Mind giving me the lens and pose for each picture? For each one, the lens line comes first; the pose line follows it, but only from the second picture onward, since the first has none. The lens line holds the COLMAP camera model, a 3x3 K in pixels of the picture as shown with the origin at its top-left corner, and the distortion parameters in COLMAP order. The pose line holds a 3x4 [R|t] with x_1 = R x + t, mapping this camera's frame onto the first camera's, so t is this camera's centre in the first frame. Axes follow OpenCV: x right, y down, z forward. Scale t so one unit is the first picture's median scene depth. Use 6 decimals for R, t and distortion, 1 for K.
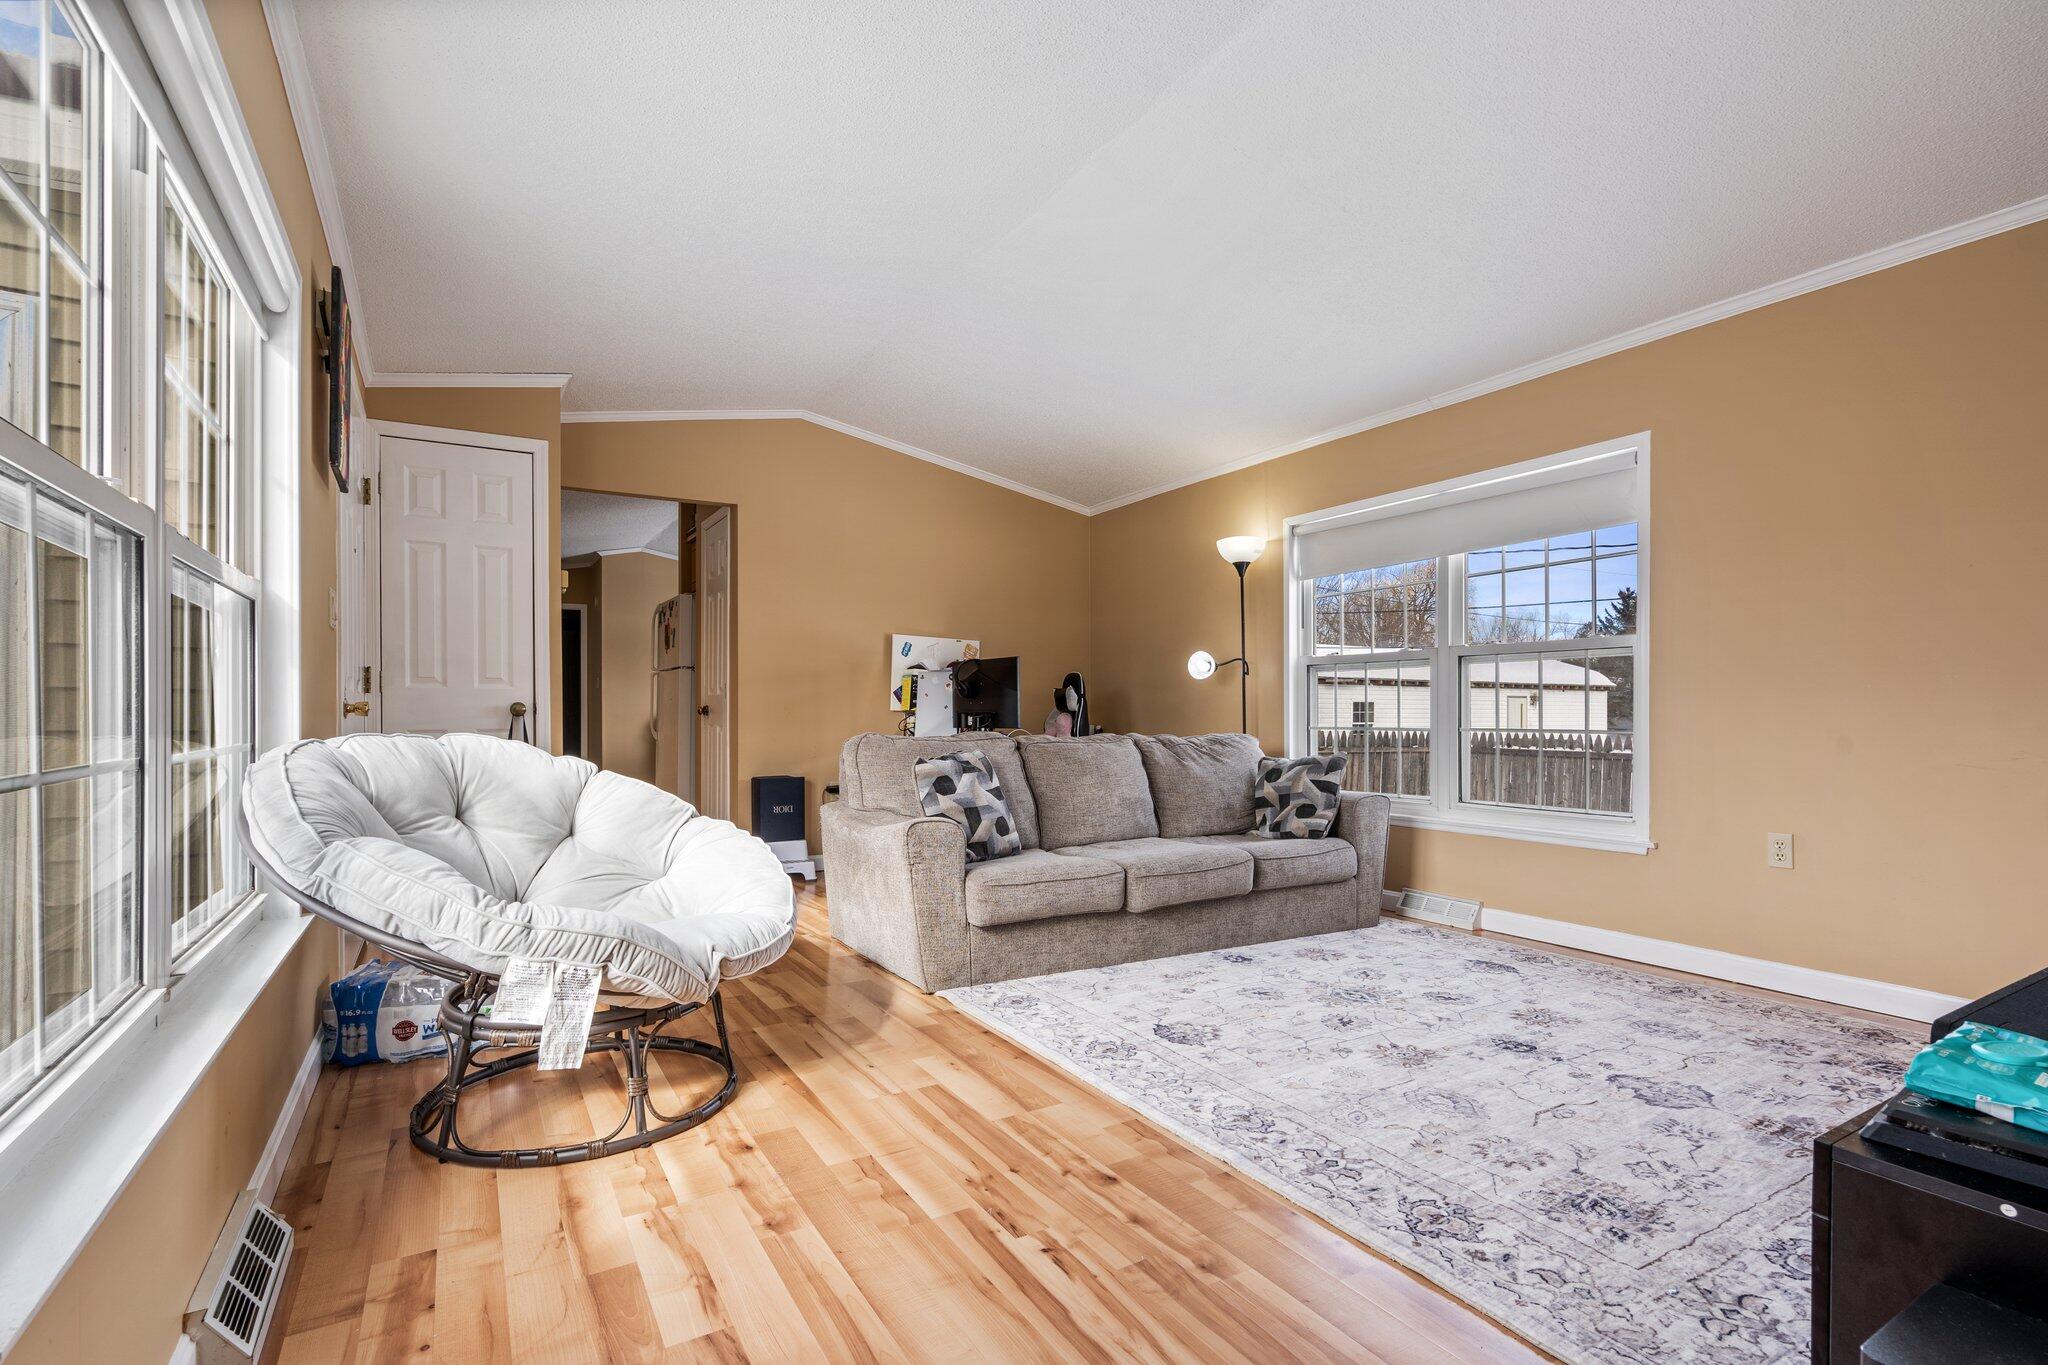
lens RADIAL K [[945.1, 0, 1016.1], [0, 945.1, 710.6], [0, 0, 1]] dist [-0.001402, 0.001382]
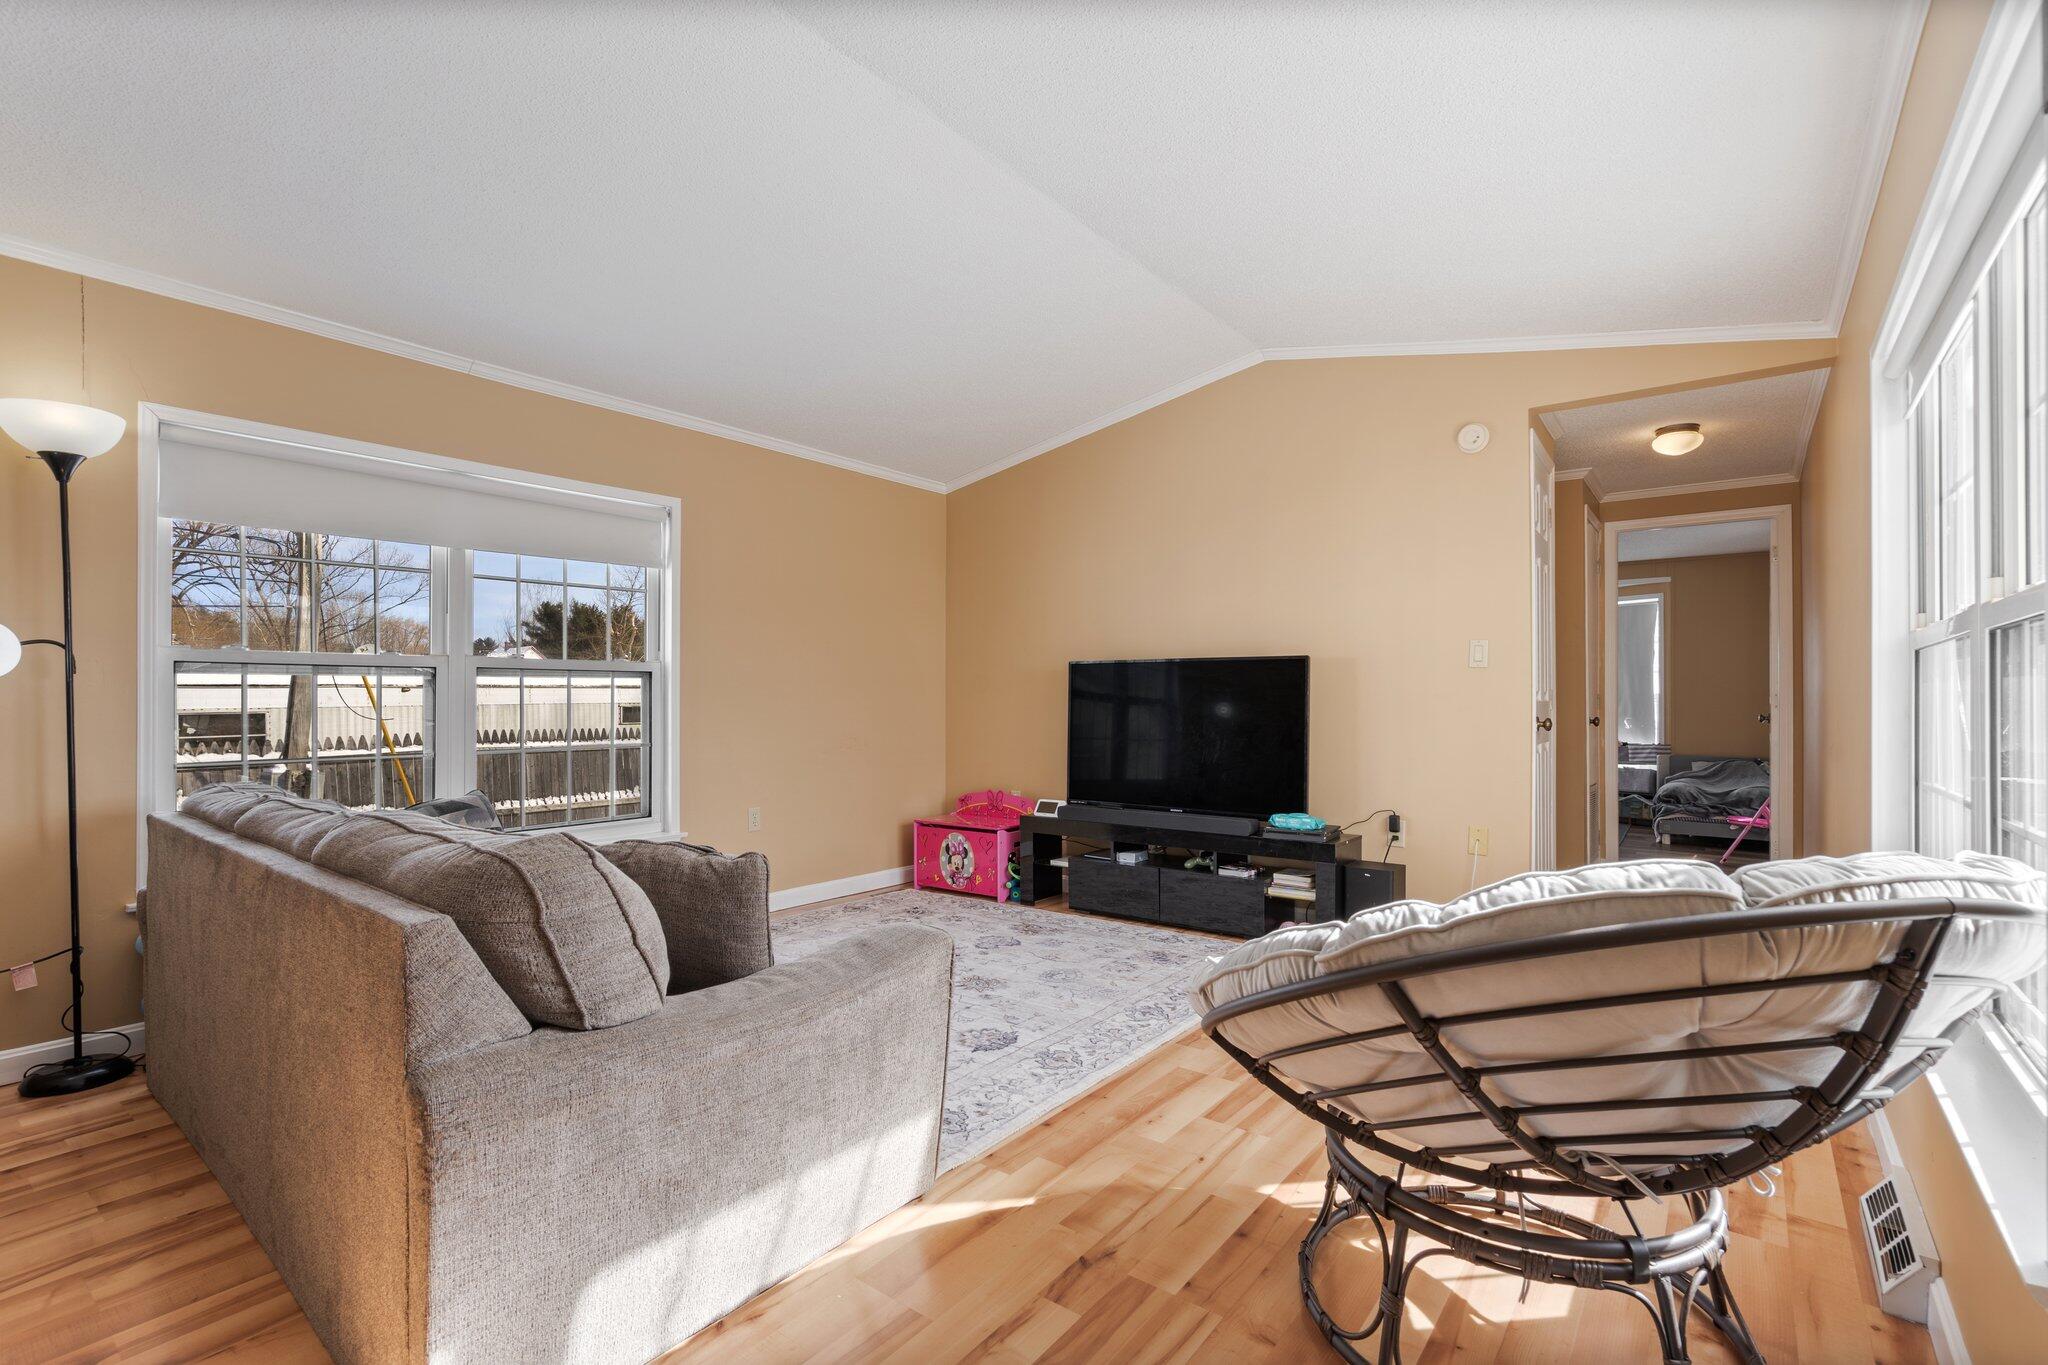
lens RADIAL K [[945.1, 0, 1027.7], [0, 945.1, 688.4], [0, 0, 1]] dist [-0.001402, 0.001382]
pose [[-0.375166, 0.009550, 0.926908, -0.733281], [-0.000523, 0.999945, -0.010514, -0.041037], [-0.926957, -0.004429, -0.375140, 1.193536]]
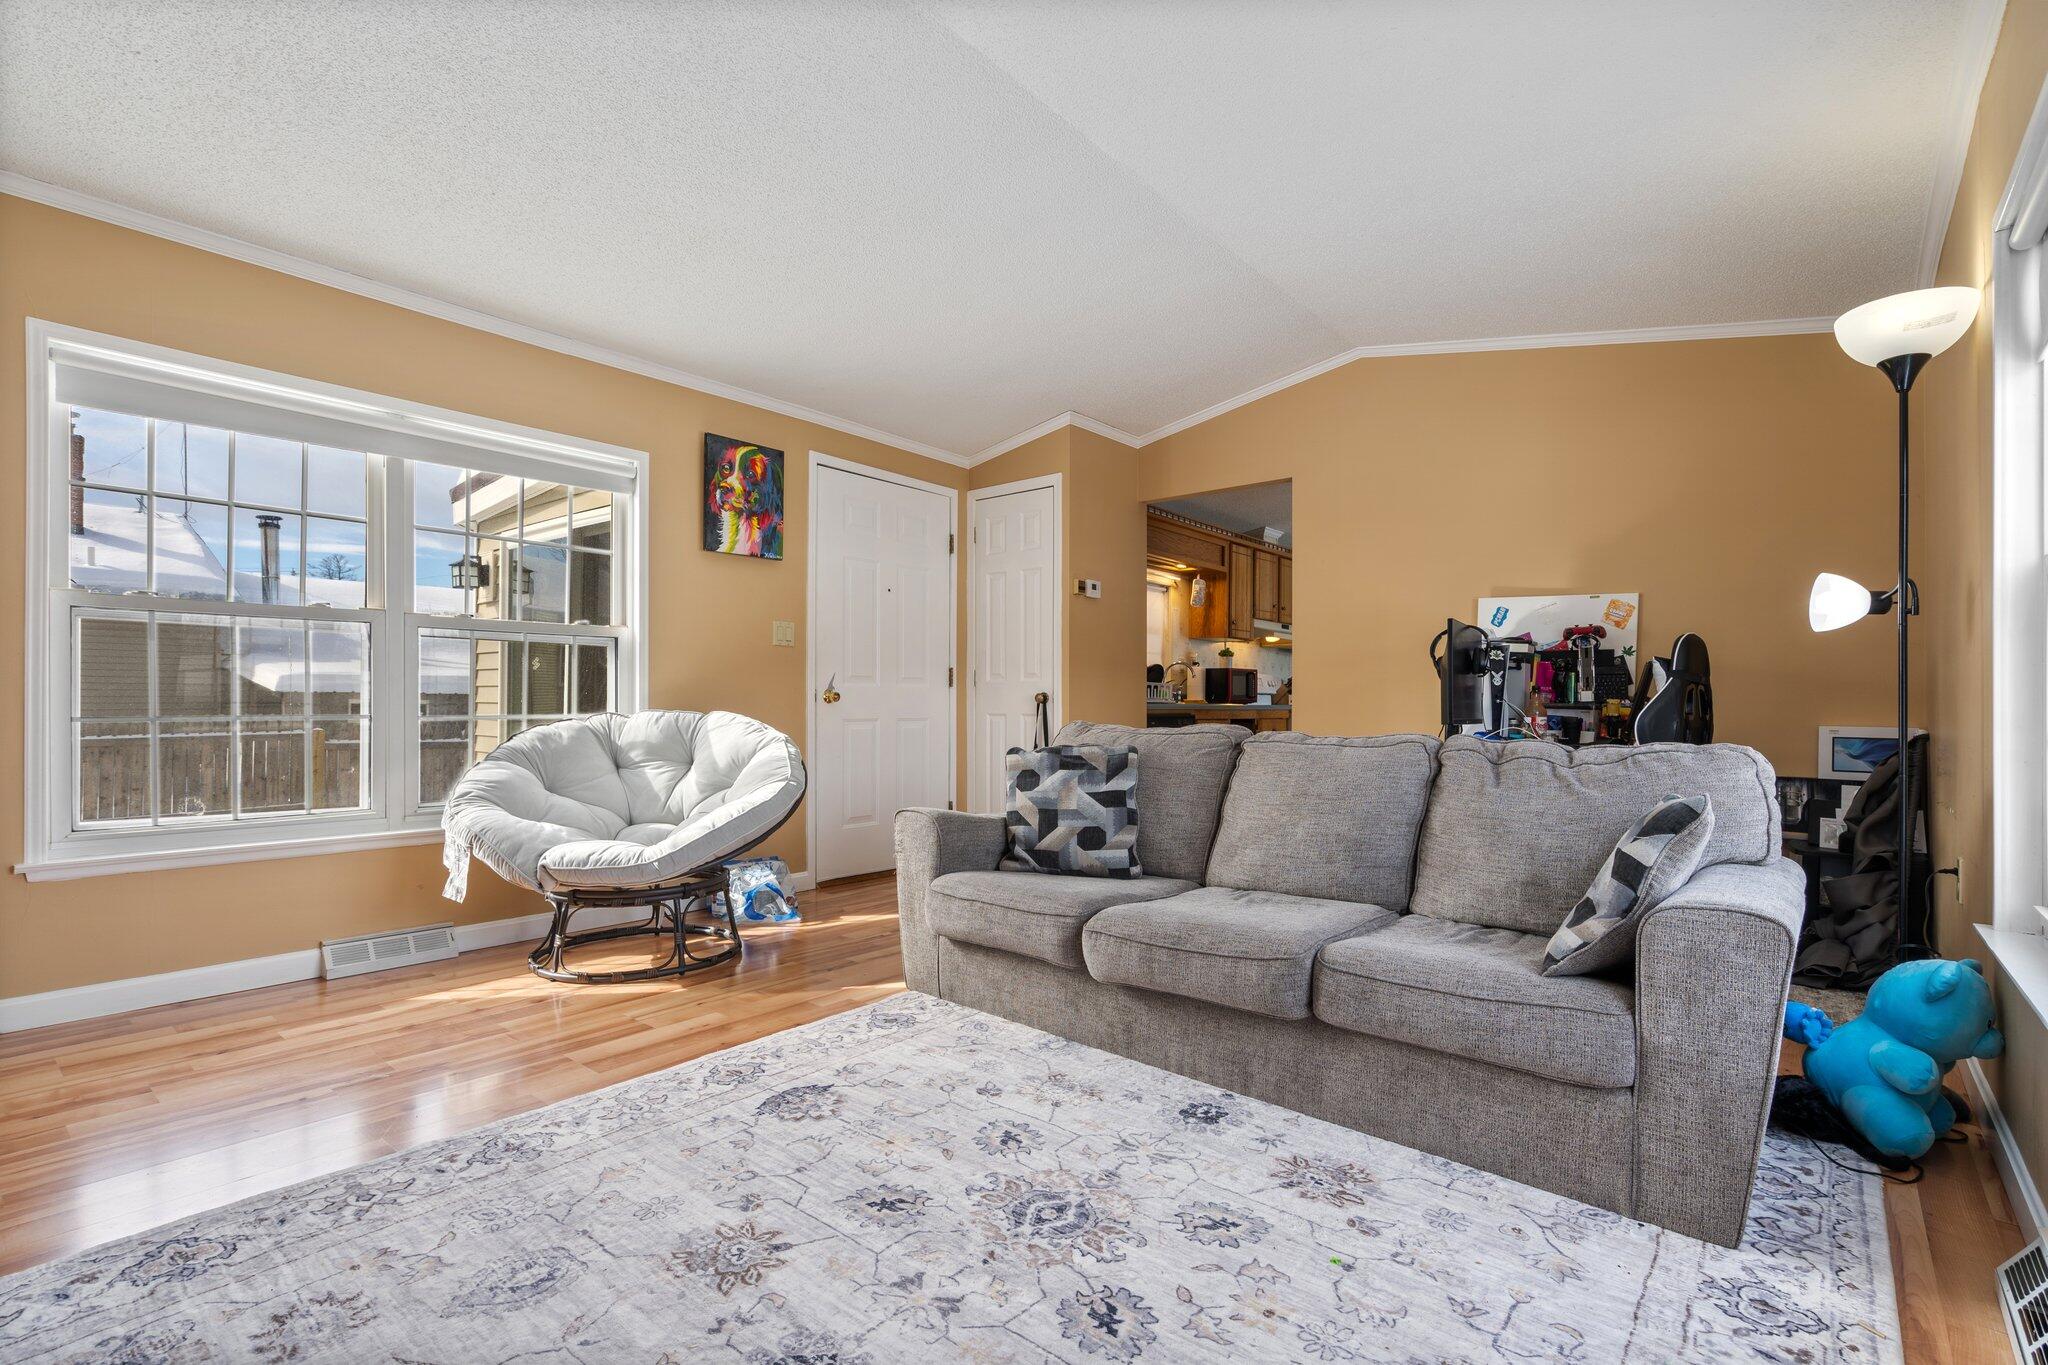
lens RADIAL K [[945.1, 0, 1044.6], [0, 945.1, 697.6], [0, 0, 1]] dist [-0.001402, 0.001382]
pose [[0.346110, -0.004271, -0.938184, 0.864278], [-0.003613, 0.999976, -0.005885, 0.007529], [0.938187, 0.005426, 0.346086, 0.801134]]
